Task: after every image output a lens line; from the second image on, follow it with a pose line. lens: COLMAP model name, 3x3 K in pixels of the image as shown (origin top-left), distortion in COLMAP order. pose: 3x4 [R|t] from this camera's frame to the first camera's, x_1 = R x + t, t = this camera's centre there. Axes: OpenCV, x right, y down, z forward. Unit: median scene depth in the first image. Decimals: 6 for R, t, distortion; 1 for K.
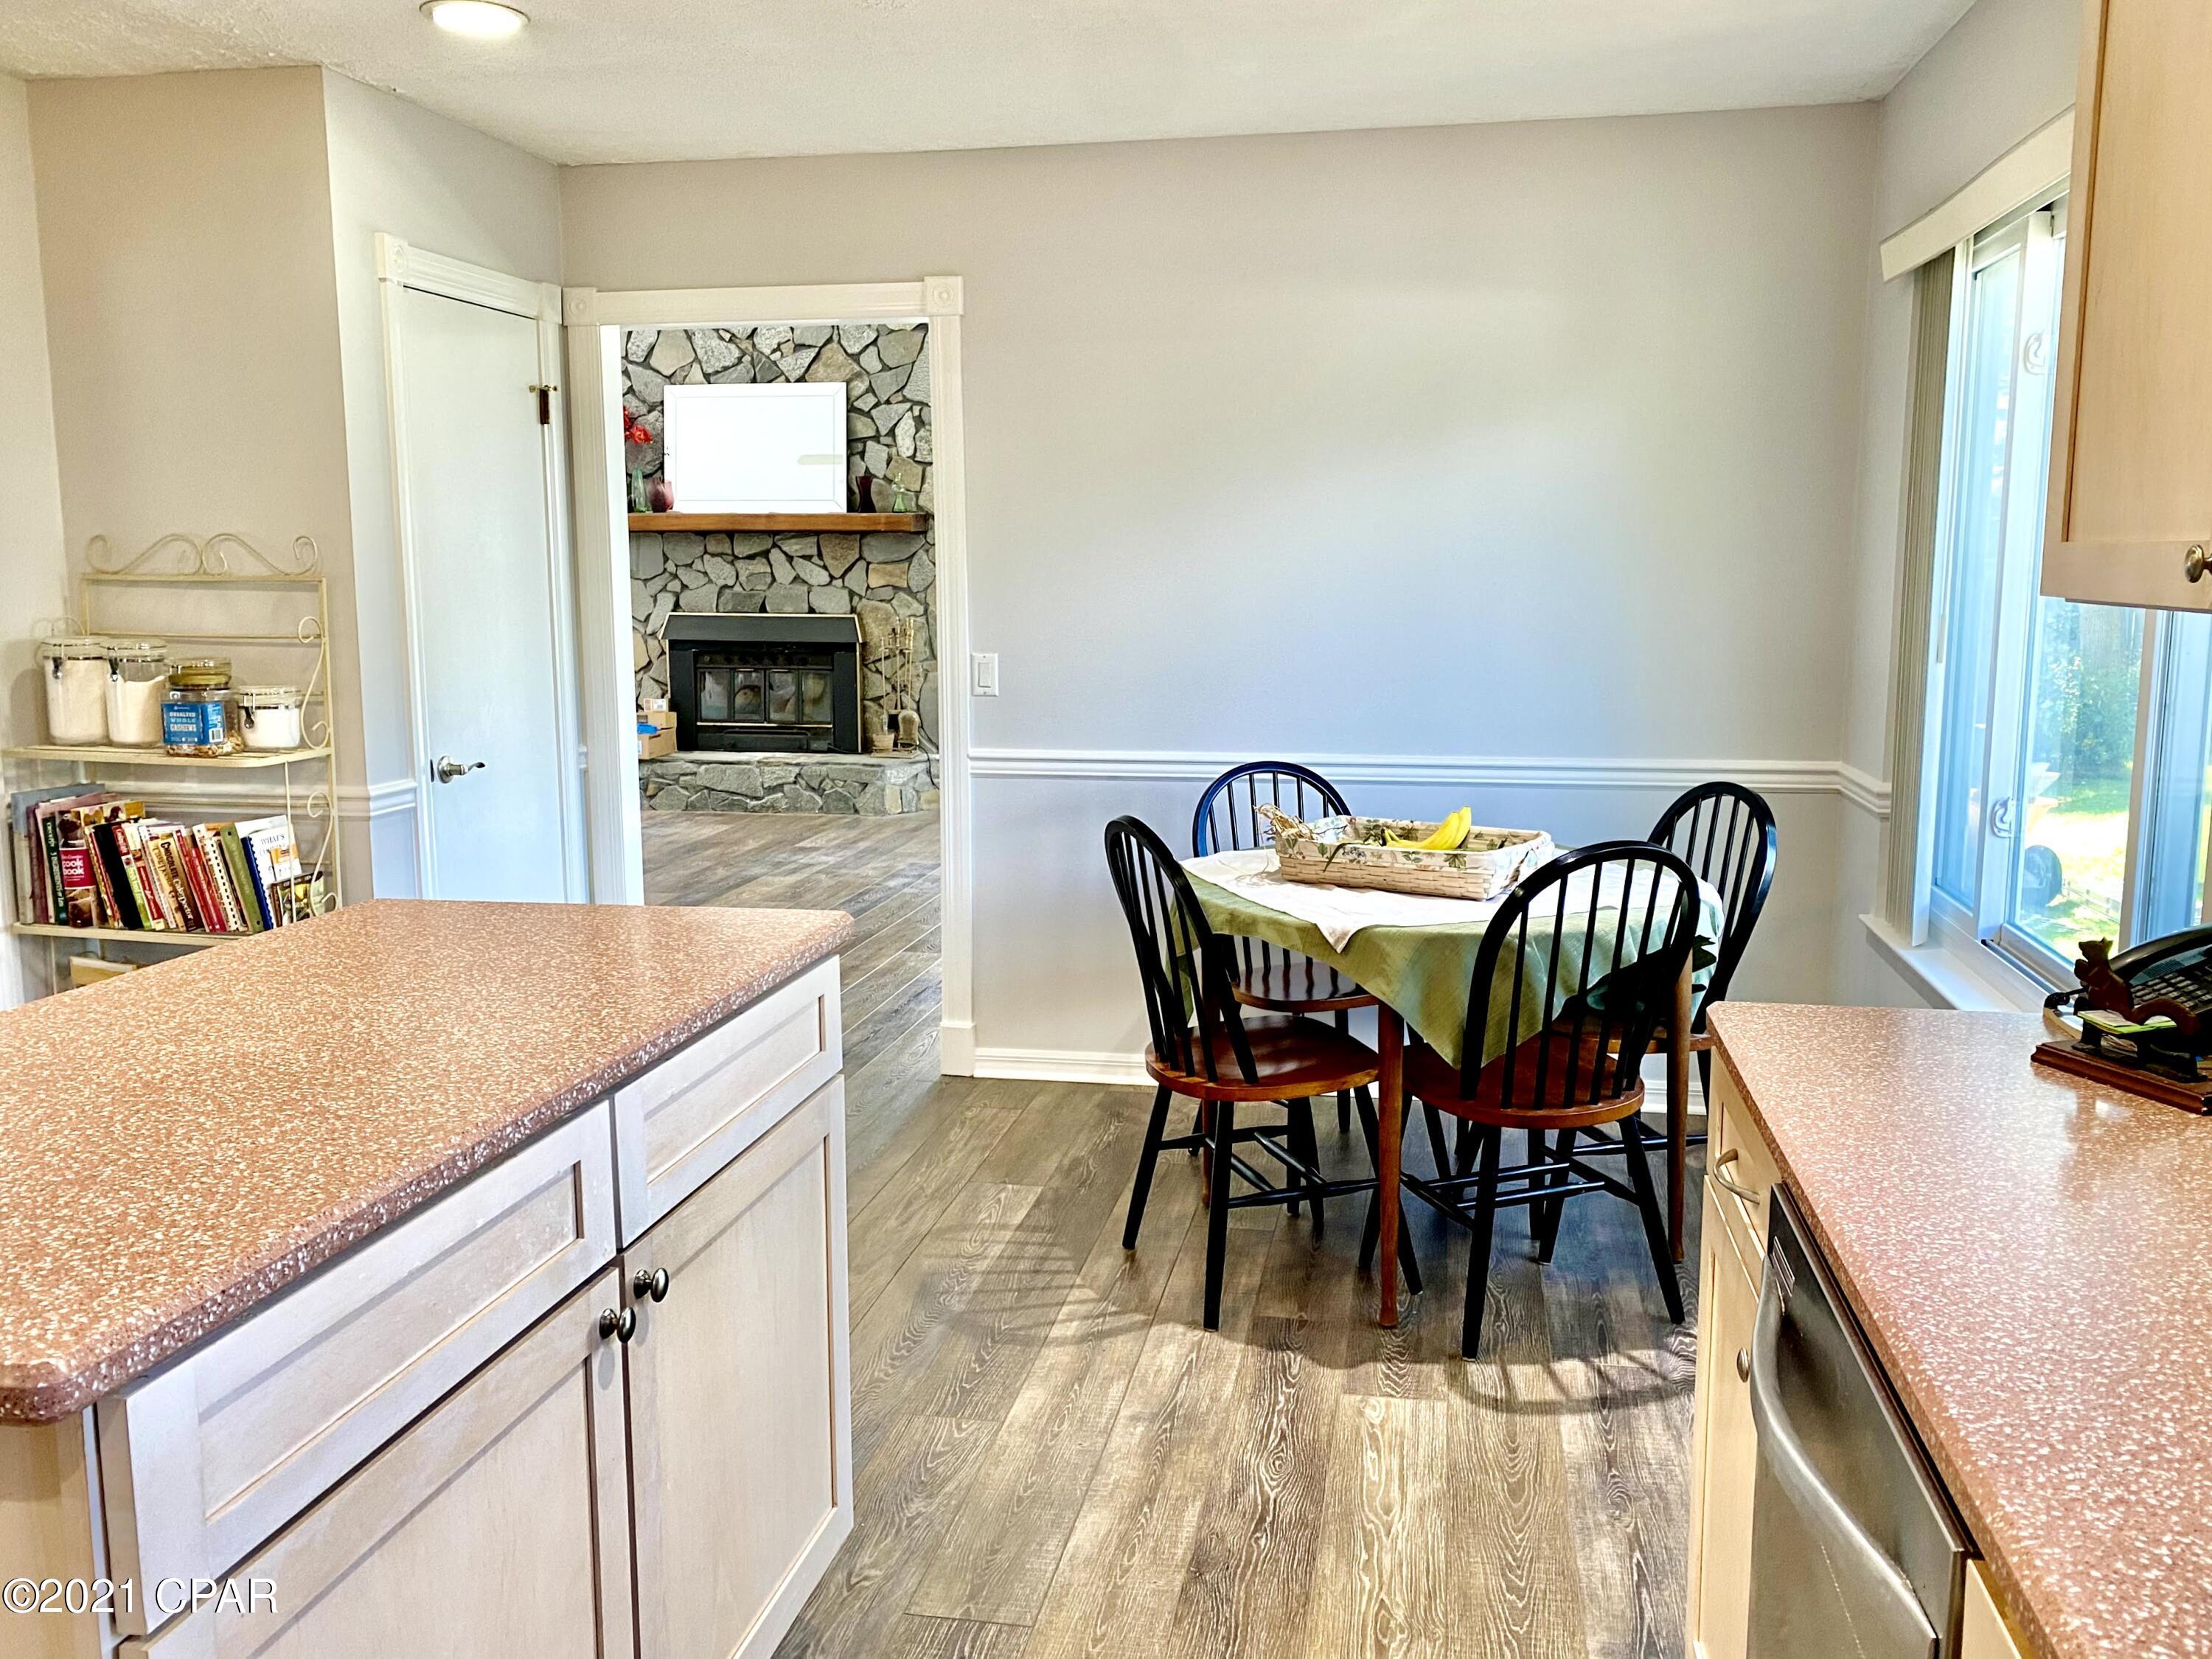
lens RADIAL K [[1780.6, 0, 1173.9], [0, 1780.6, 861.5], [0, 0, 1]] dist [-0.005452, -0.007723]
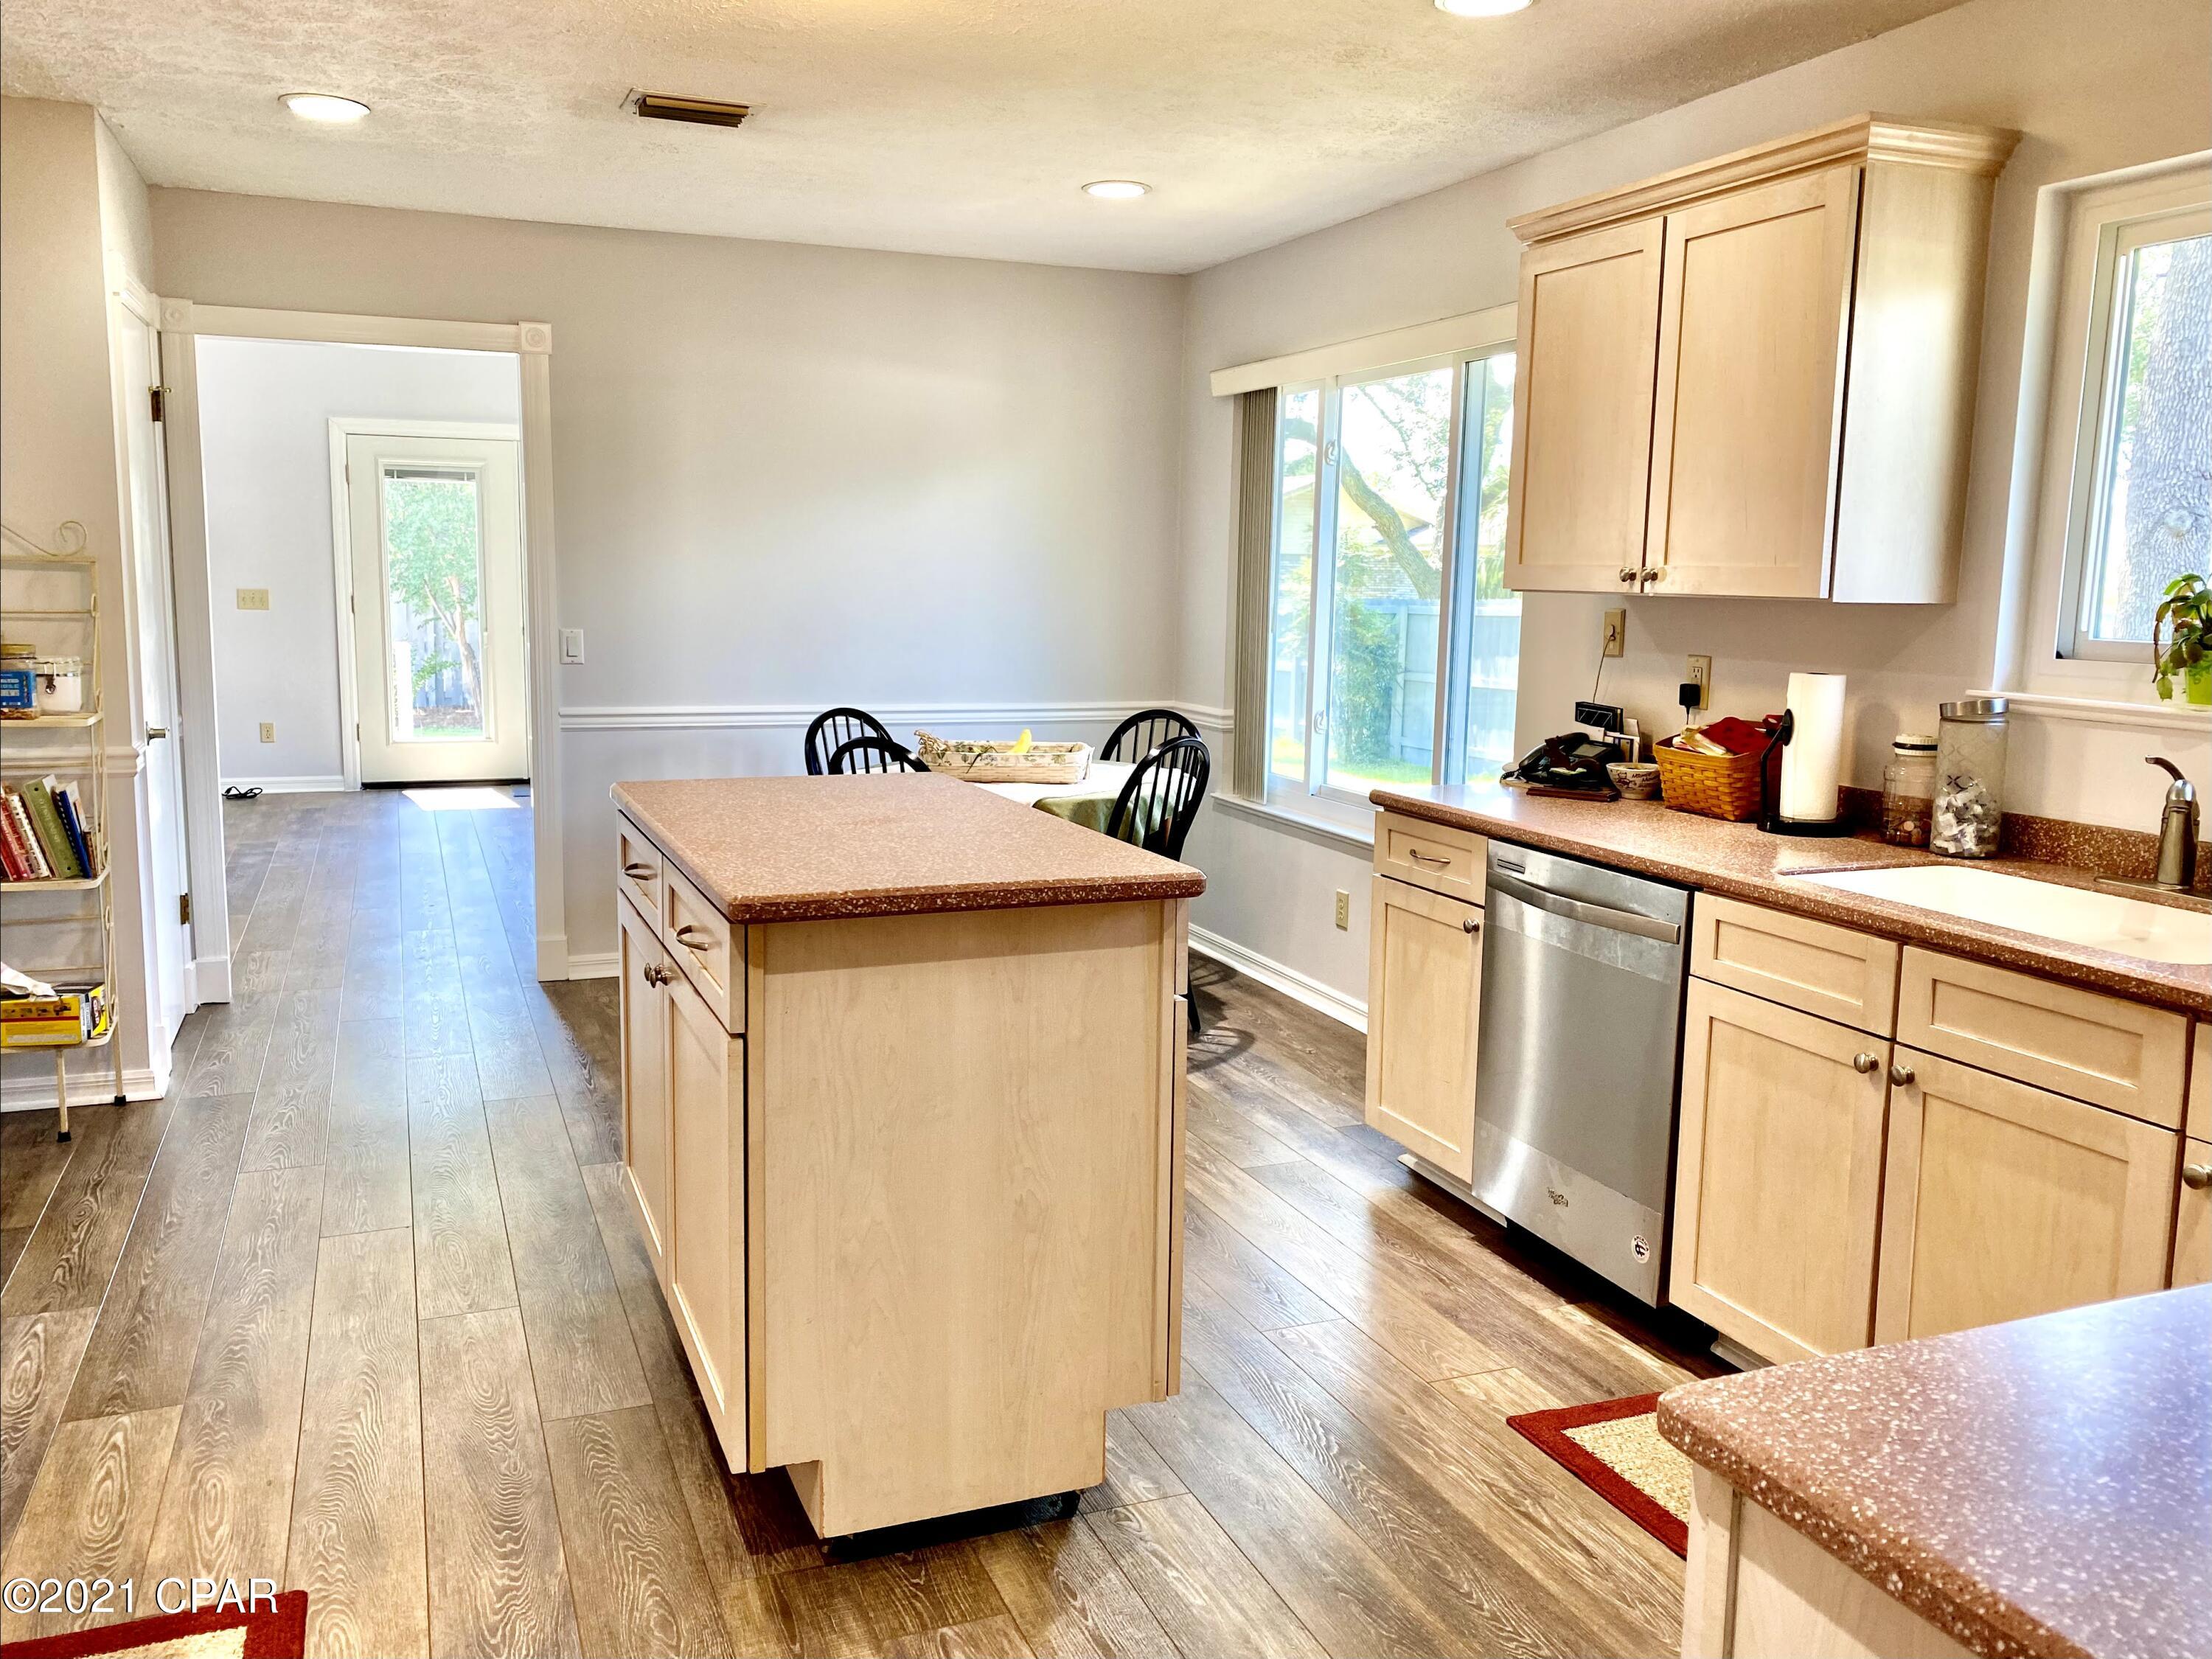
lens RADIAL K [[1715.7, 0, 1102.7], [0, 1715.7, 848.1], [0, 0, 1]] dist [0.050239, -0.051429]
pose [[0.858124, -0.068376, 0.508868, -0.508402], [0.068159, 0.997492, 0.019093, 0.044889], [-0.508898, 0.018300, 0.860633, -0.261314]]
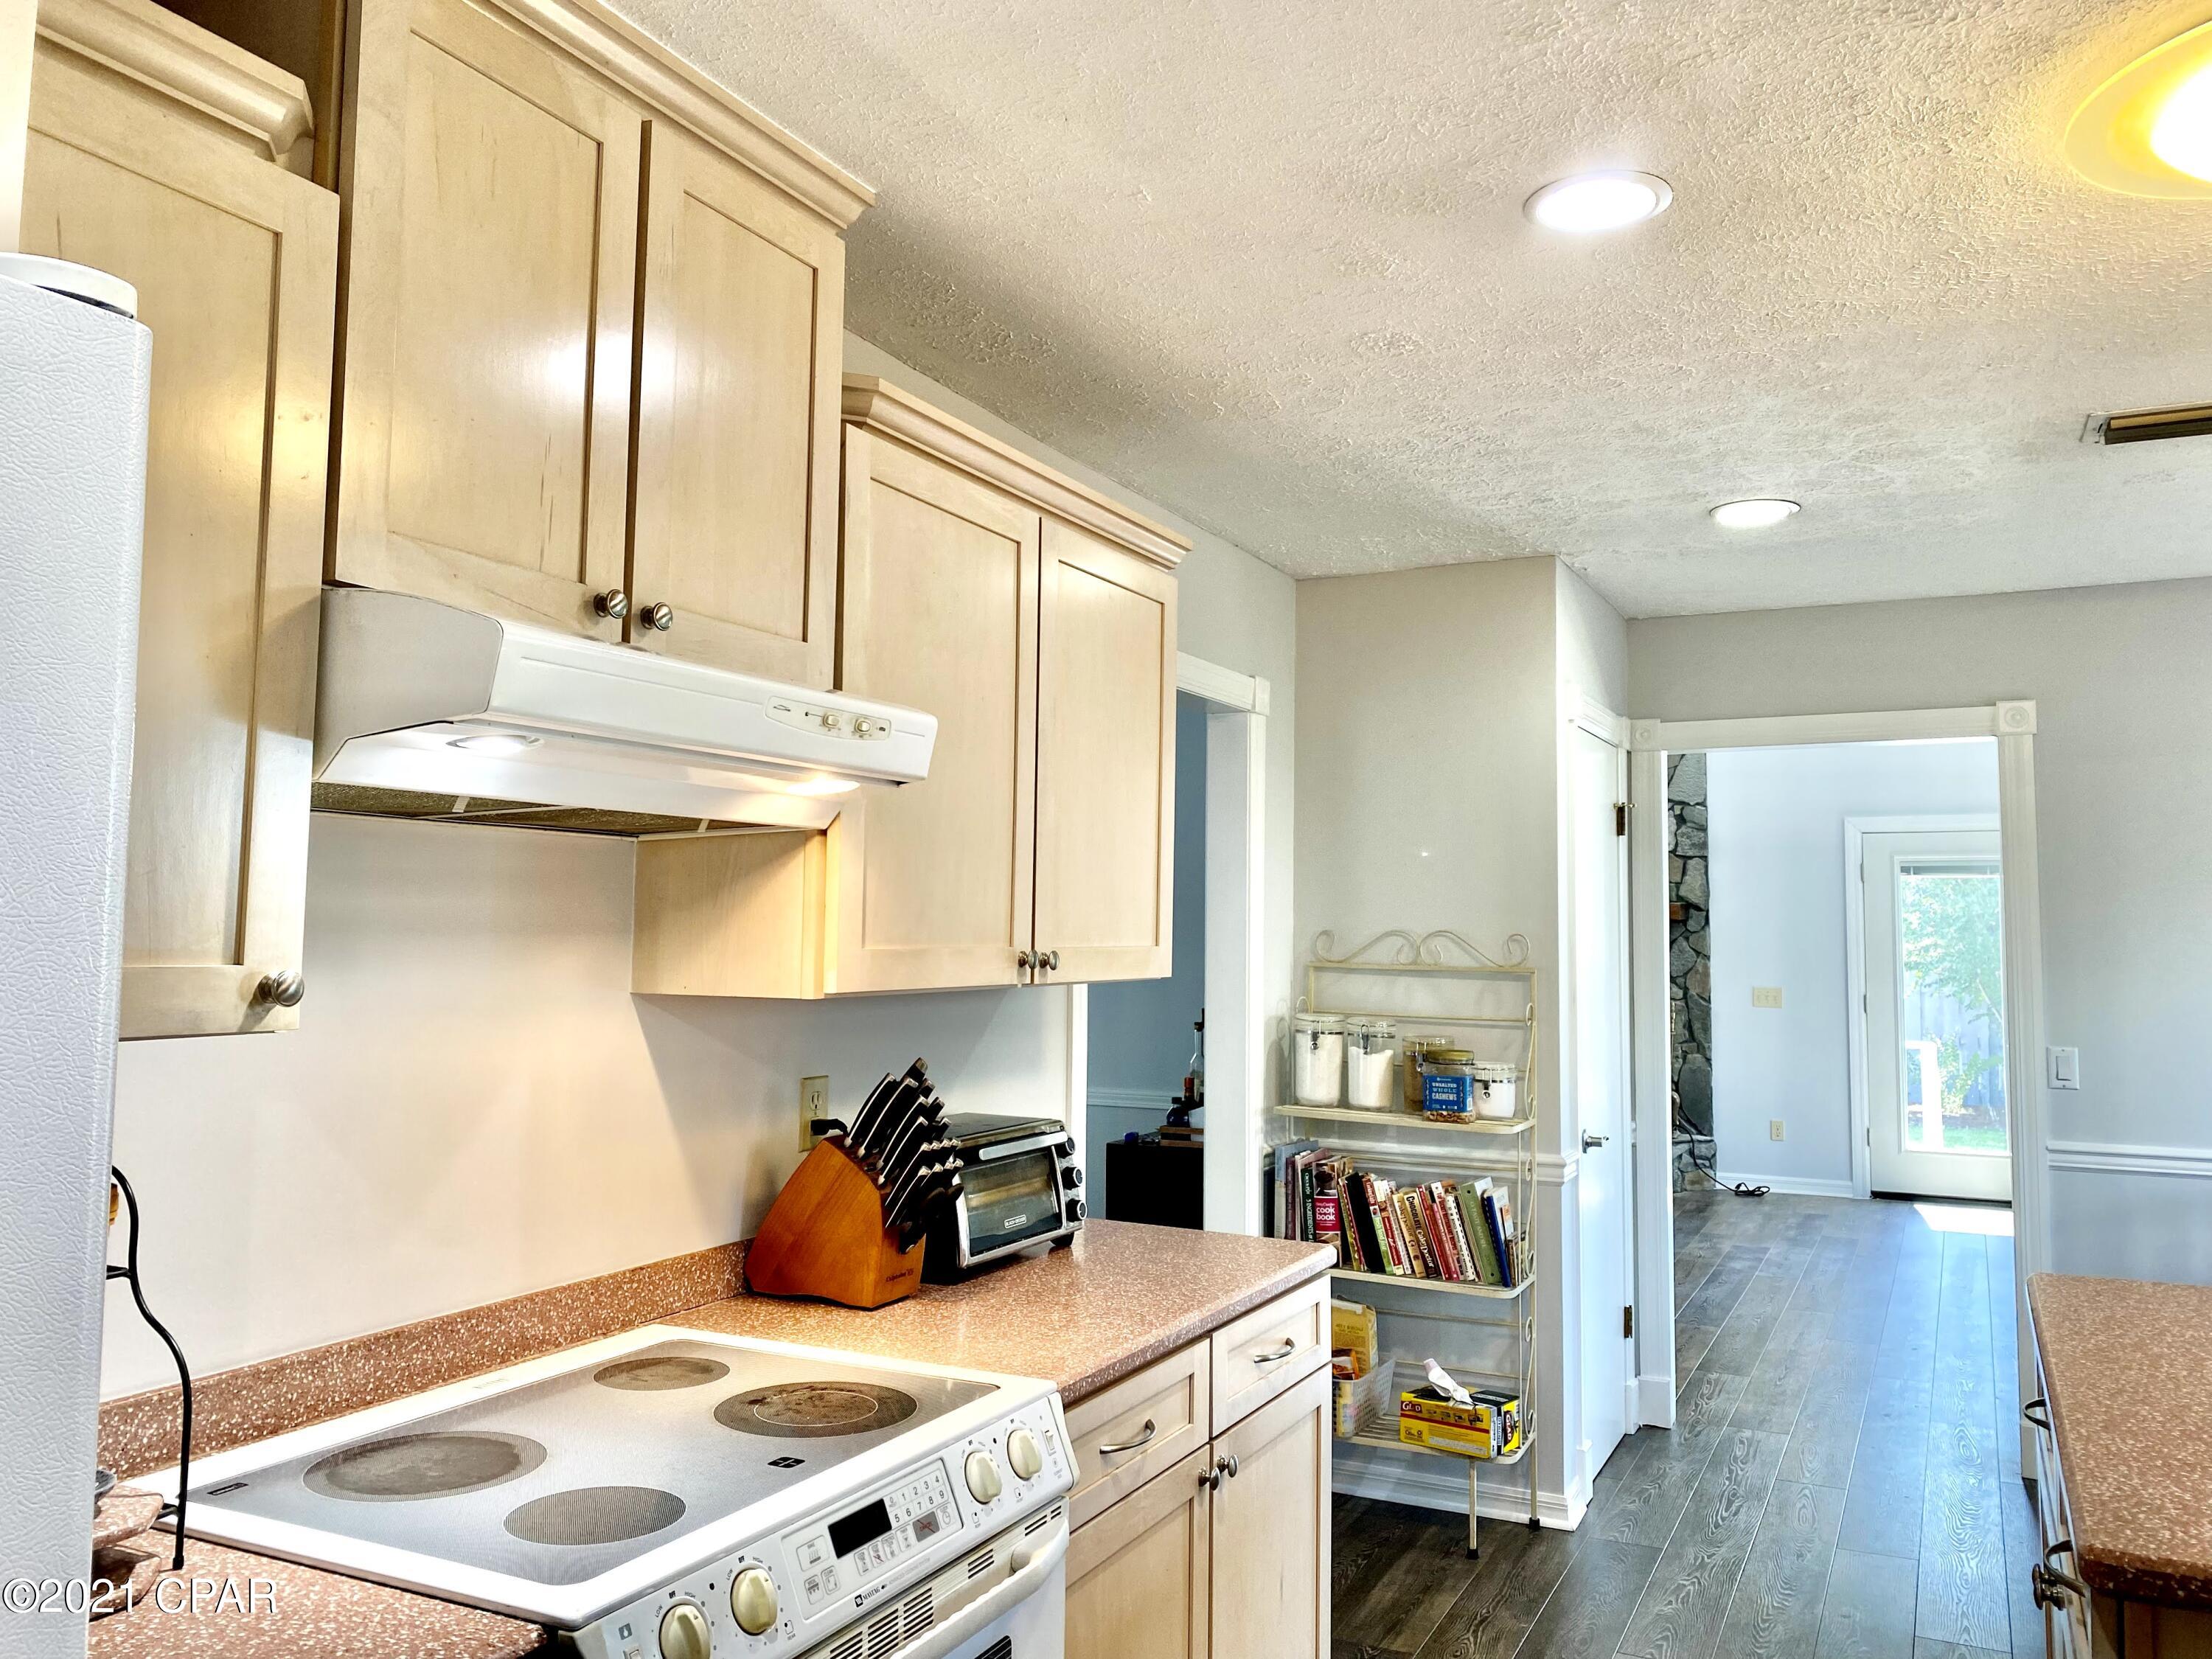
lens RADIAL K [[1715.7, 0, 1119.6], [0, 1715.7, 829.0], [0, 0, 1]] dist [0.050239, -0.051429]
pose [[0.957597, -0.009943, -0.287939, -0.421077], [-0.056144, 0.973805, -0.220344, 0.013794], [0.282587, 0.227167, 0.931955, -0.144389]]
